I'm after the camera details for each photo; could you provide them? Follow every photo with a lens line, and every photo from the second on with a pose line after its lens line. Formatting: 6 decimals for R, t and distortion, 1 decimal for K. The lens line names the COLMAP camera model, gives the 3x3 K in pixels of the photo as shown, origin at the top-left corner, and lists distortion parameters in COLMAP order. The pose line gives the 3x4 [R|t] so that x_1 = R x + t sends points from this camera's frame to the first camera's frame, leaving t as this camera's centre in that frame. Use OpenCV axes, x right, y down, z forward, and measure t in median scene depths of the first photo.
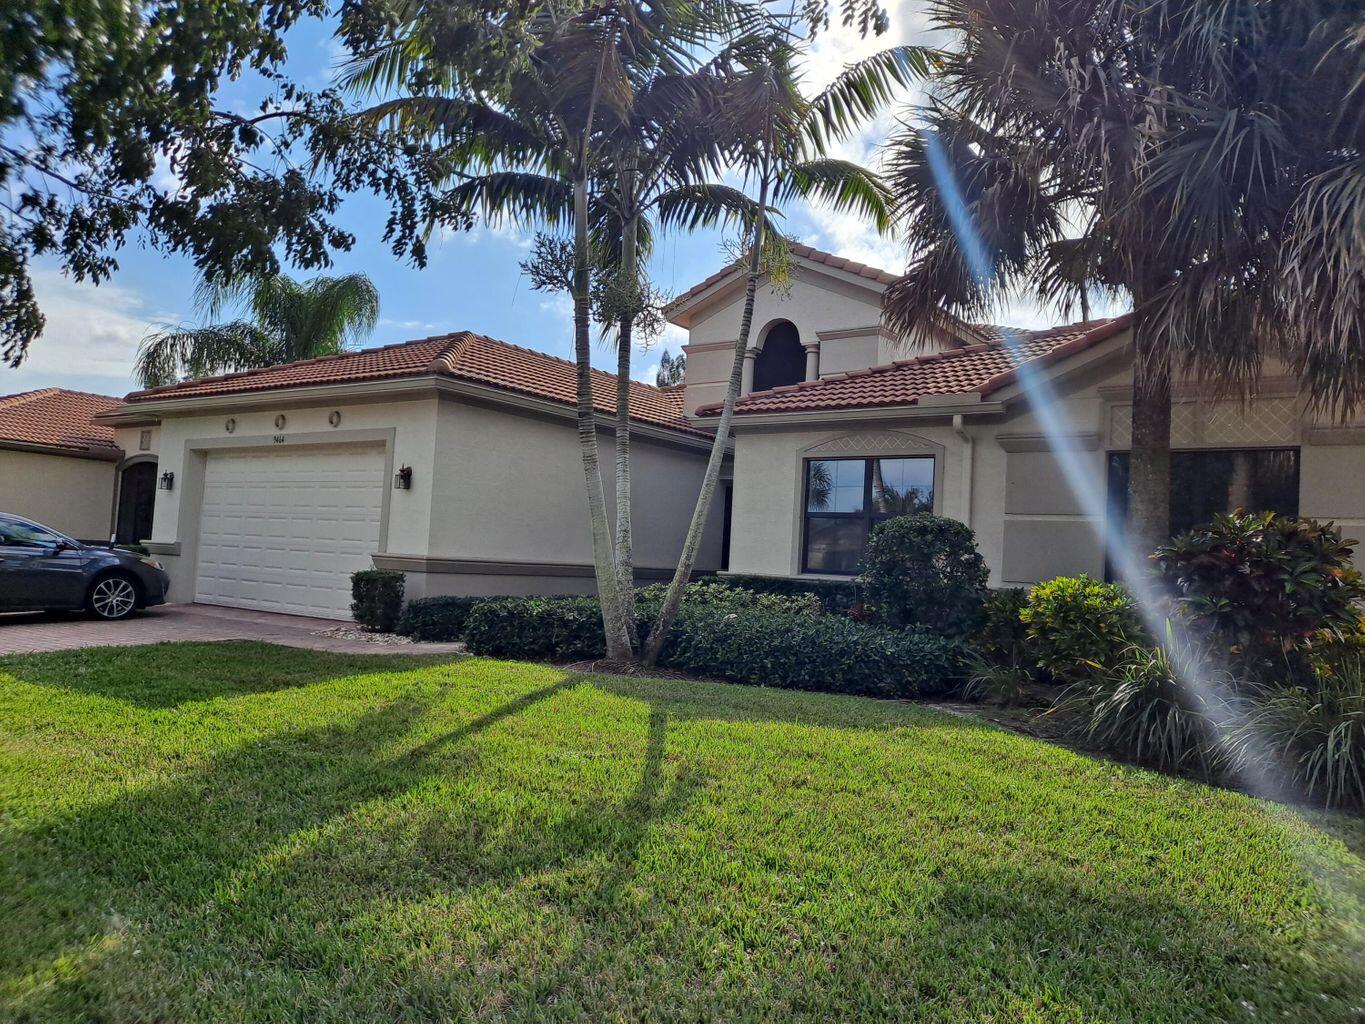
lens RADIAL K [[994.9, 0, 682.5], [0, 994.9, 512.0], [0, 0, 1]] dist [0.001949, 0.000880]
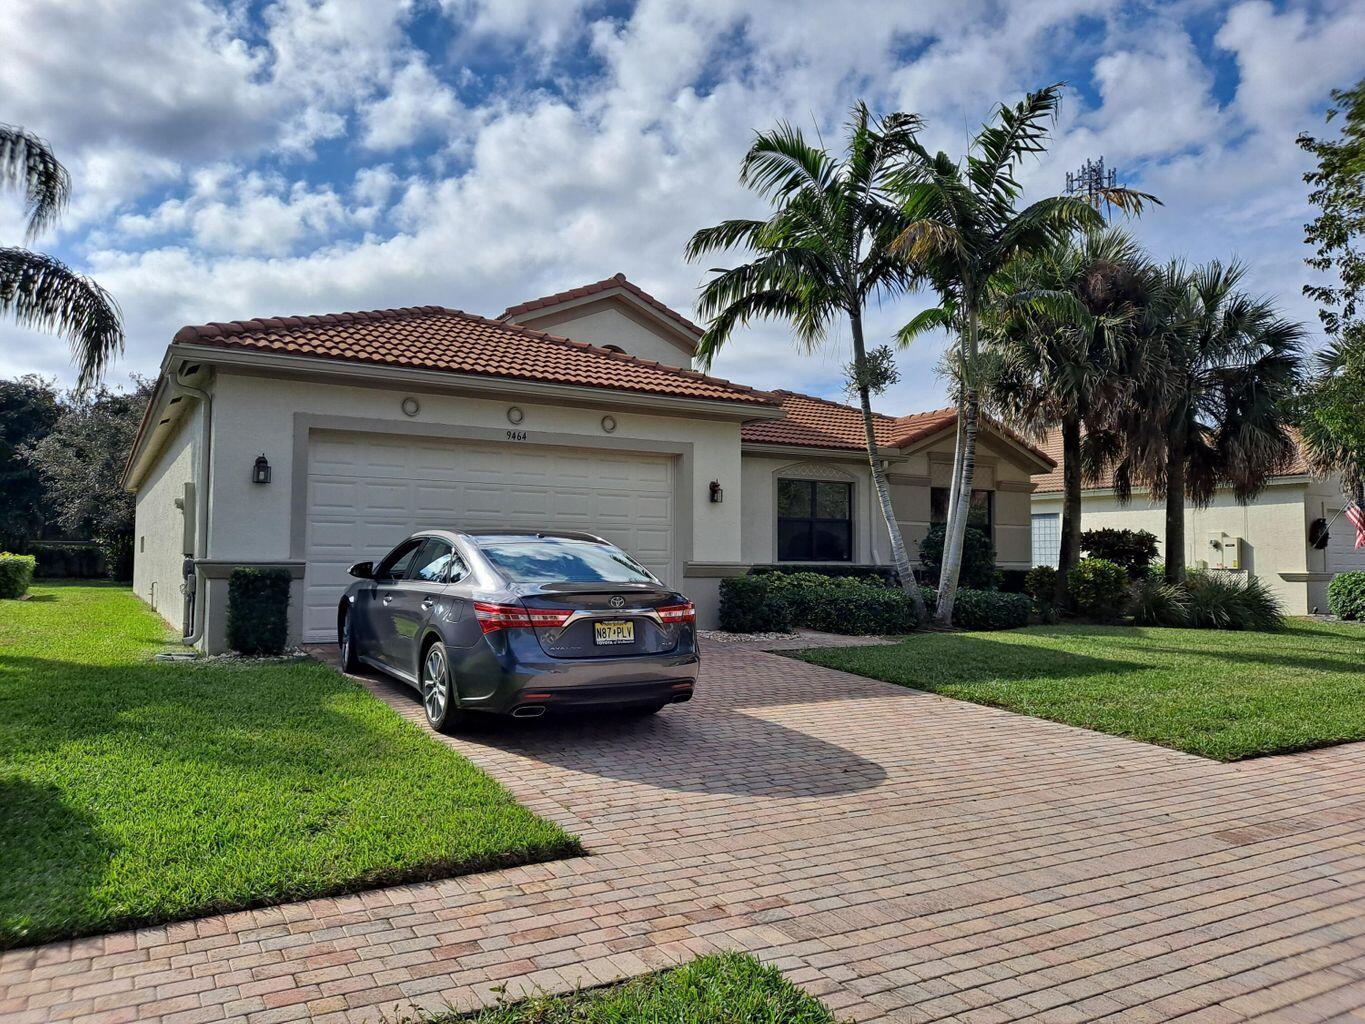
lens RADIAL K [[994.9, 0, 682.5], [0, 994.9, 512.0], [0, 0, 1]] dist [0.001949, 0.000880]
pose [[0.418609, -0.002456, 0.908163, -1.245681], [-0.033402, 0.999278, 0.018098, -0.030173], [-0.907552, -0.037910, 0.418225, 0.559316]]
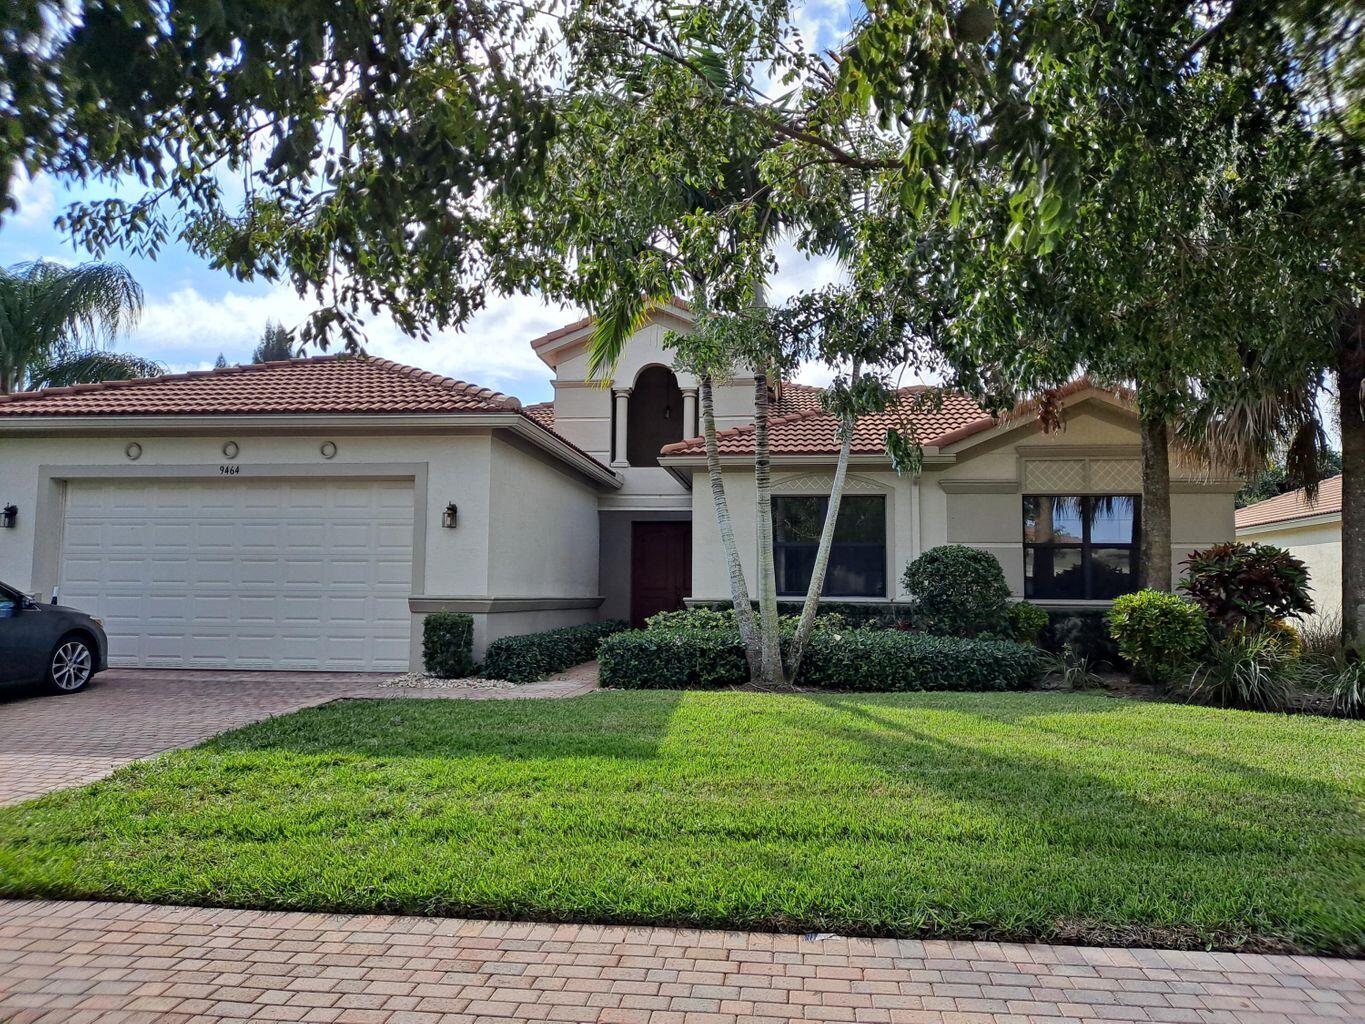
lens RADIAL K [[994.9, 0, 682.5], [0, 994.9, 512.0], [0, 0, 1]] dist [0.001949, 0.000880]
pose [[0.874410, -0.002529, 0.485181, -0.532138], [0.012213, 0.999784, -0.016799, -0.018419], [-0.485033, 0.020615, 0.874253, 0.053214]]
